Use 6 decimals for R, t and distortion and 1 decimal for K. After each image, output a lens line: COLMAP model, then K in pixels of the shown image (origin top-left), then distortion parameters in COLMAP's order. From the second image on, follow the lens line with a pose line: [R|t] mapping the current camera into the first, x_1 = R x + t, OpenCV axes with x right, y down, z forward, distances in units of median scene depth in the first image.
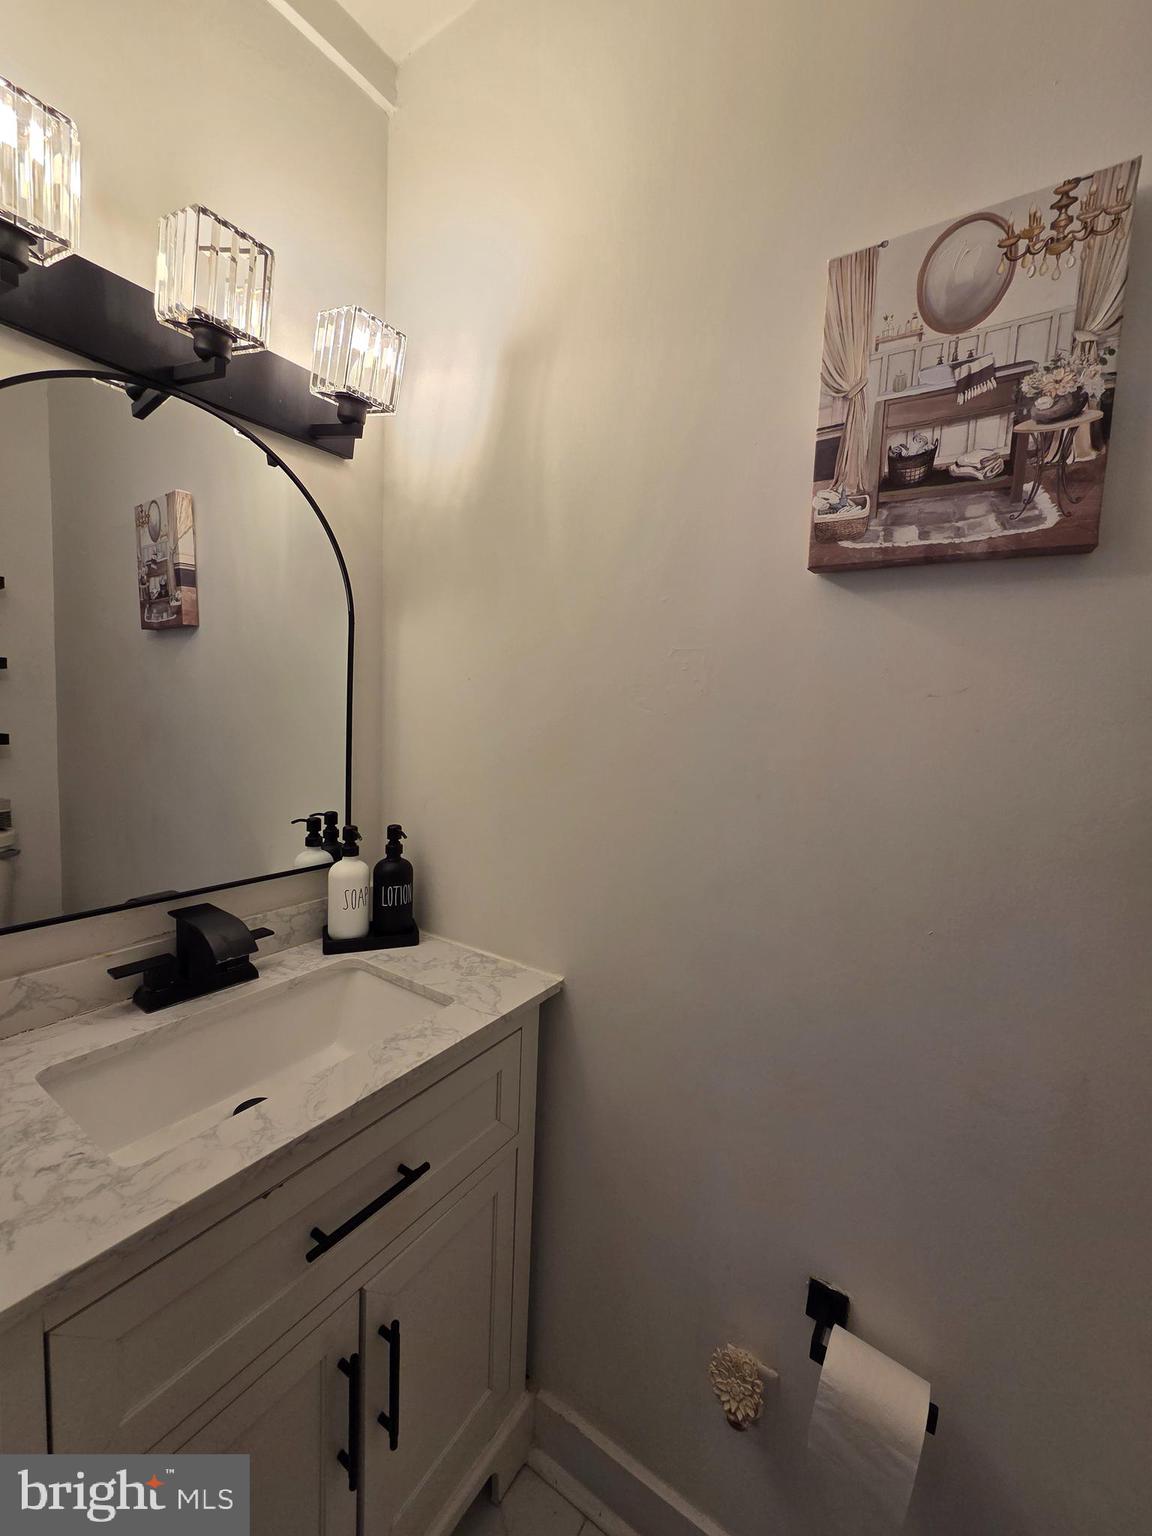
lens RADIAL K [[625.8, 0, 575.7], [0, 625.8, 761.0], [0, 0, 1]] dist [0.001451, 0.000533]
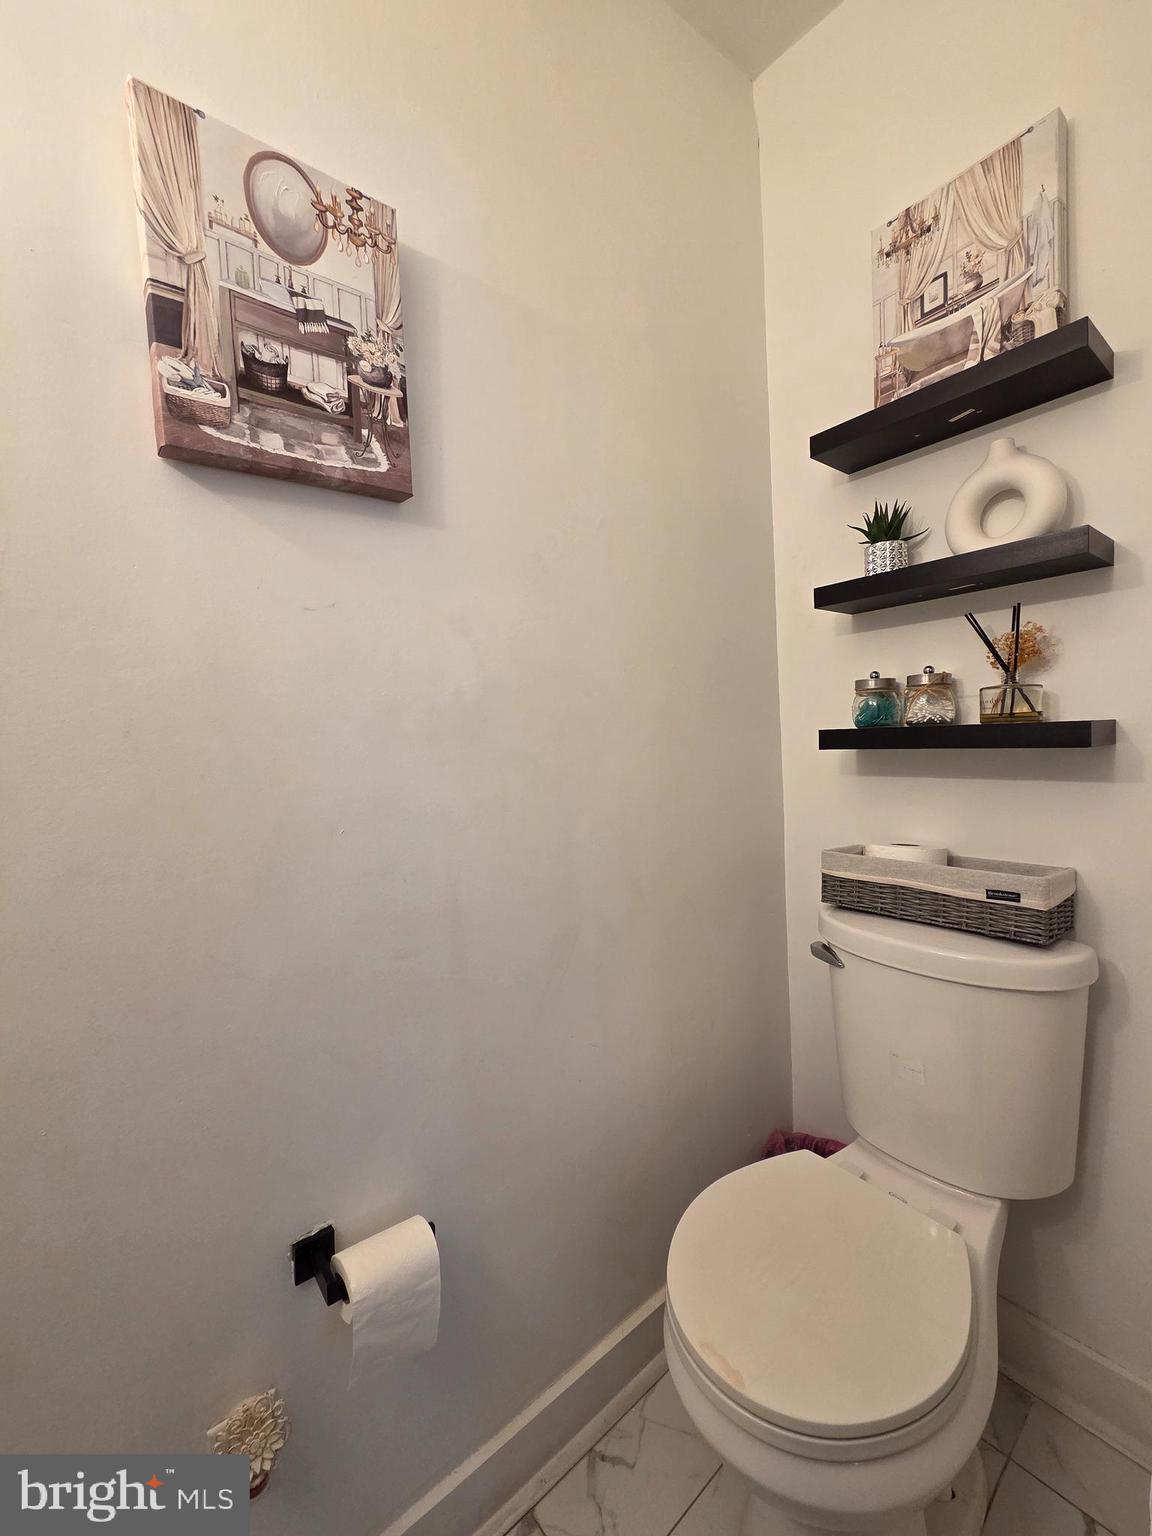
lens RADIAL K [[625.8, 0, 575.7], [0, 625.8, 761.0], [0, 0, 1]] dist [0.001451, 0.000533]
pose [[0.290195, -0.120049, 0.949408, -0.363125], [0.150324, 0.985502, 0.078665, 0.145447], [-0.945087, 0.119891, 0.304034, 0.306261]]
